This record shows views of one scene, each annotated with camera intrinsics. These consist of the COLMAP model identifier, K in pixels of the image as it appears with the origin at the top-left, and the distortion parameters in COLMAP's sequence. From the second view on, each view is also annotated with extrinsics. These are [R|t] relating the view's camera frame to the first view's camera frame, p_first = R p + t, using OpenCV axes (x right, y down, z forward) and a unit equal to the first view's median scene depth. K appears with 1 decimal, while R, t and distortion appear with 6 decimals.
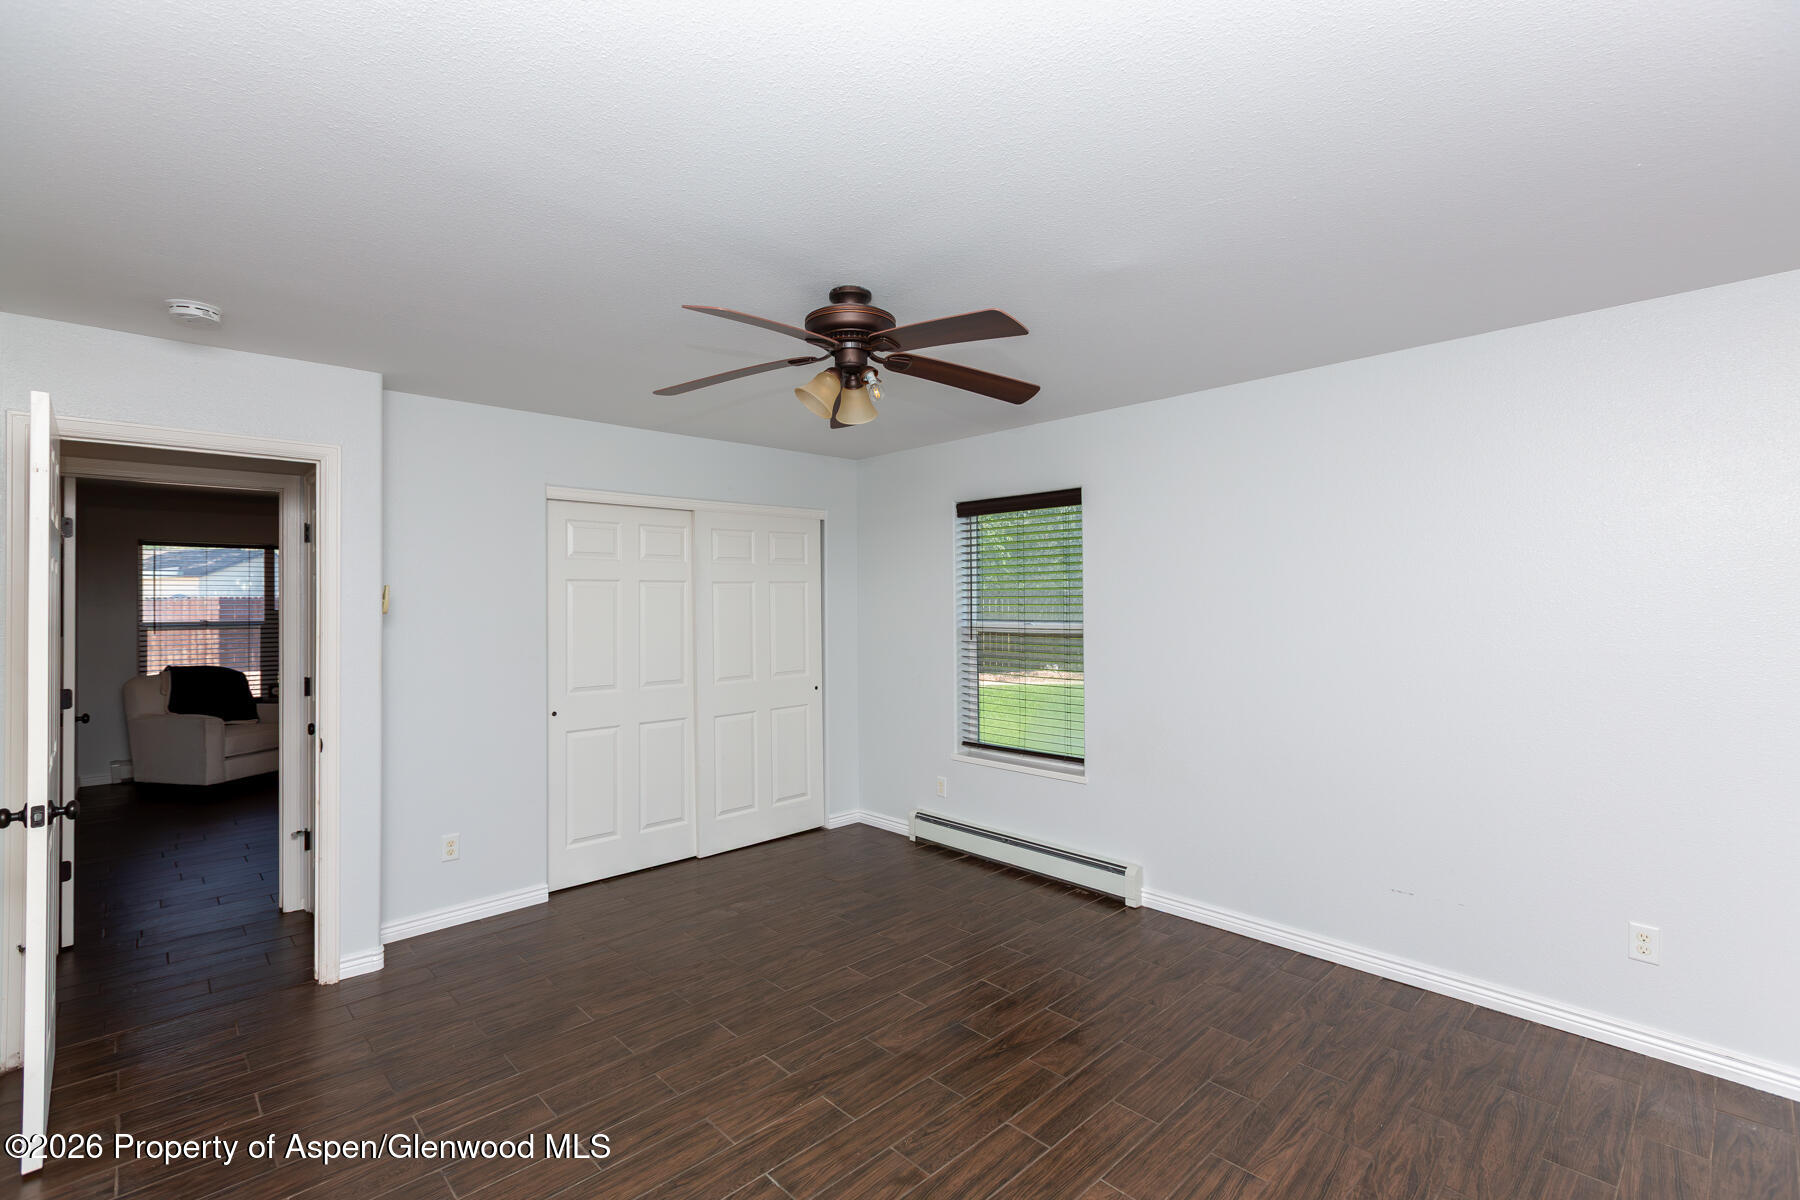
lens RADIAL K [[812.4, 0, 893.6], [0, 812.4, 593.2], [0, 0, 1]] dist [0.000557, -0.000265]
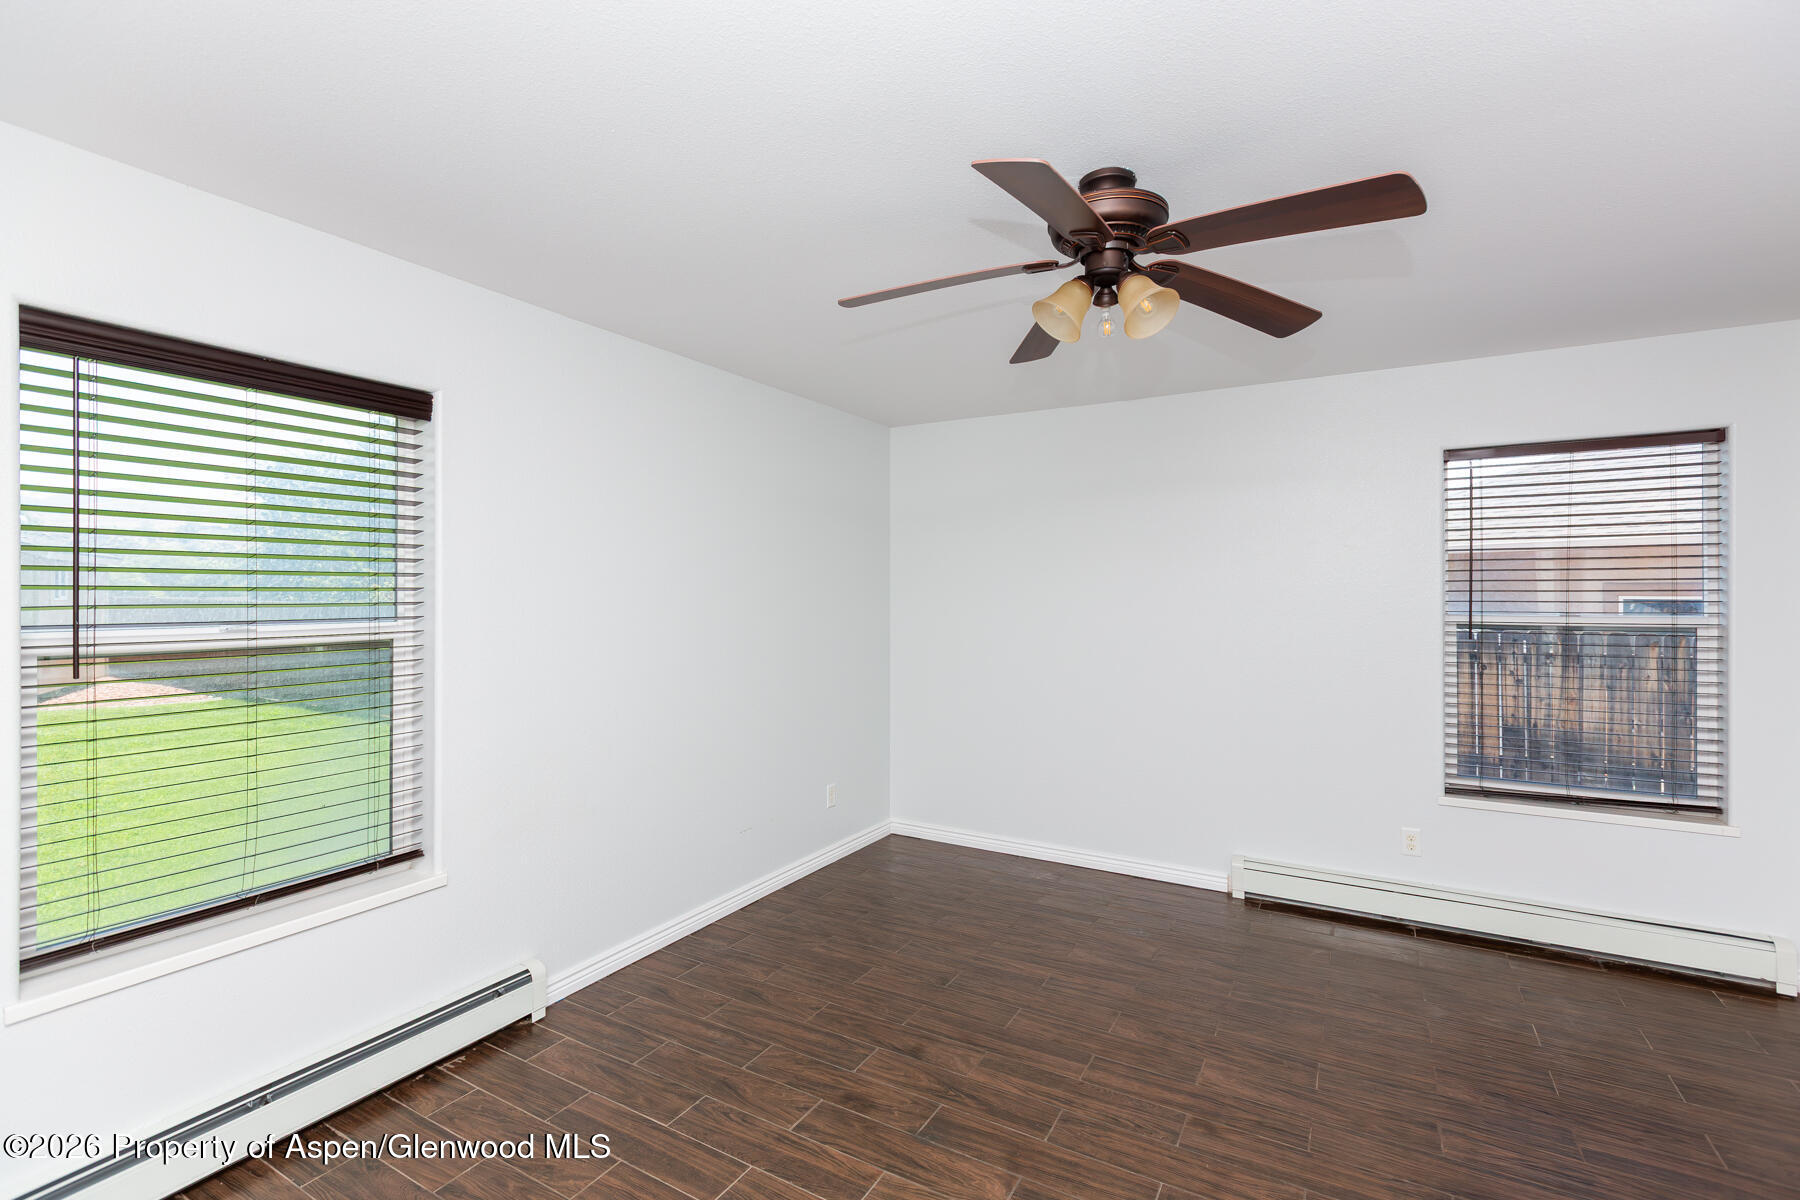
lens RADIAL K [[812.4, 0, 893.6], [0, 812.4, 593.2], [0, 0, 1]] dist [0.000557, -0.000265]
pose [[-0.289851, 0.007645, 0.957041, -0.628841], [-0.006492, 0.999929, -0.009954, 0.029495], [-0.957050, -0.009098, -0.289781, 1.214536]]
